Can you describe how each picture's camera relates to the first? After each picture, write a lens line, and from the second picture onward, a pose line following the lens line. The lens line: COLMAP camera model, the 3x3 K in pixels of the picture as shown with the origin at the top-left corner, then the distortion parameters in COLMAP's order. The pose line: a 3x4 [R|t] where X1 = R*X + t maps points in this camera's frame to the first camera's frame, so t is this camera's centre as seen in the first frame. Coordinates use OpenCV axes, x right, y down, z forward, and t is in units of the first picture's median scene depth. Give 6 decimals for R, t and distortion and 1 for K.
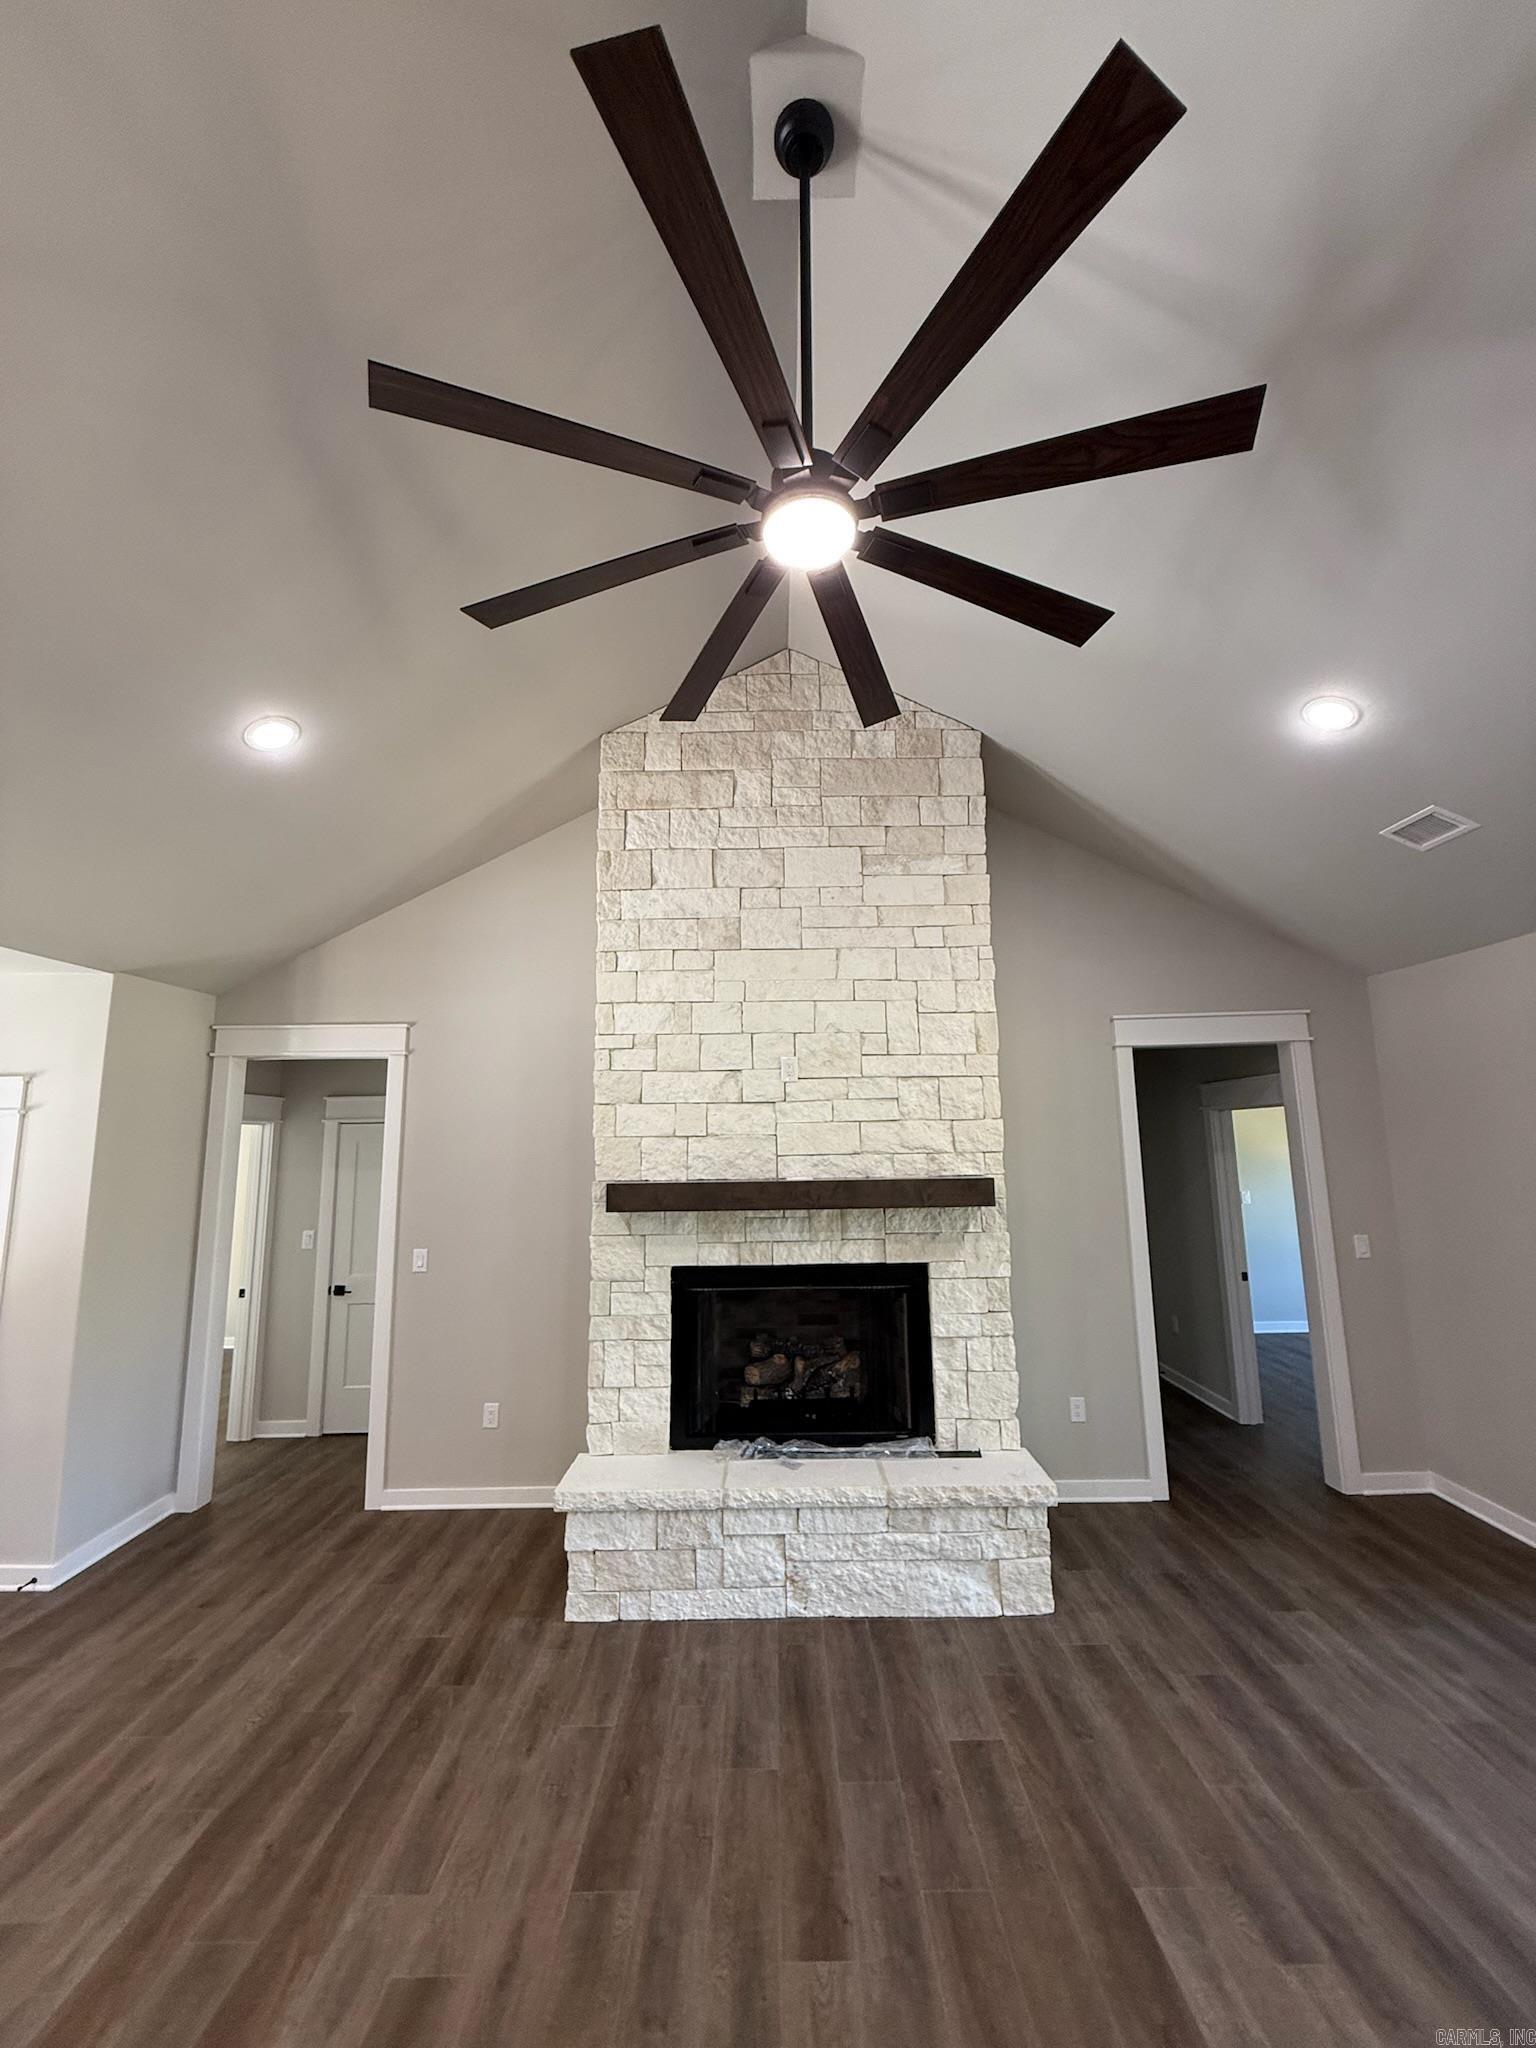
lens RADIAL K [[810.7, 0, 775.5], [0, 810.7, 1014.6], [0, 0, 1]] dist [-0.002099, 0.000123]
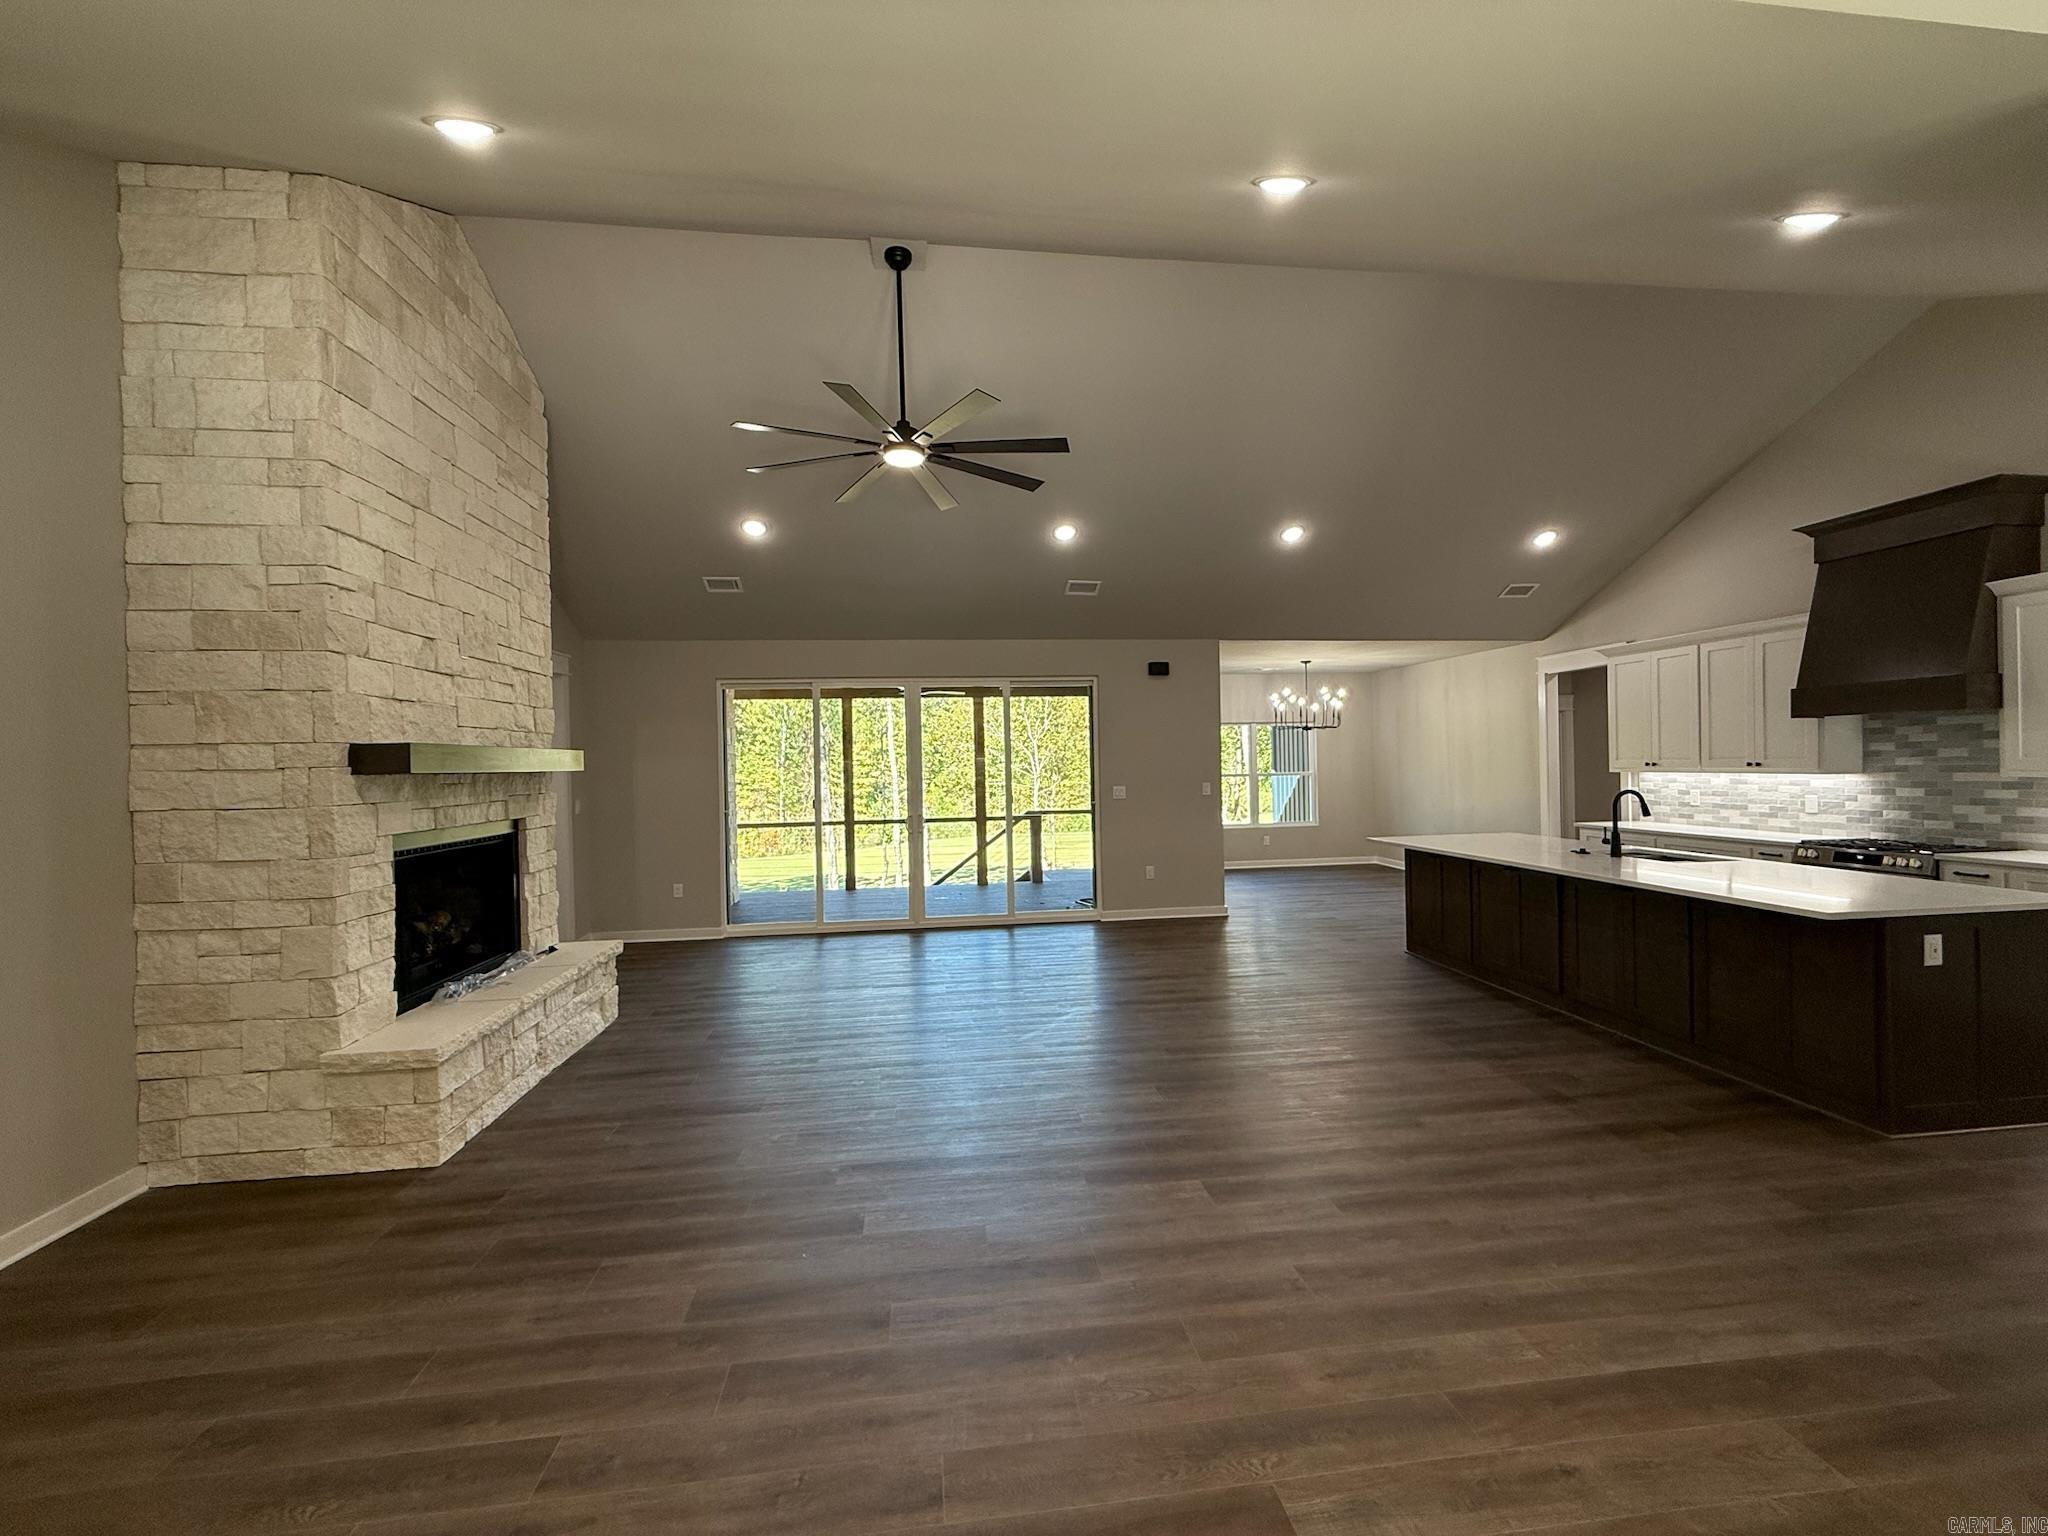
lens RADIAL K [[810.7, 0, 1026.5], [0, 810.7, 769.7], [0, 0, 1]] dist [-0.002099, 0.000123]
pose [[-0.130481, 0.009922, 0.991401, -1.163599], [-0.124976, 0.991809, -0.026374, 0.168928], [-0.983542, -0.127342, -0.128173, 0.407030]]
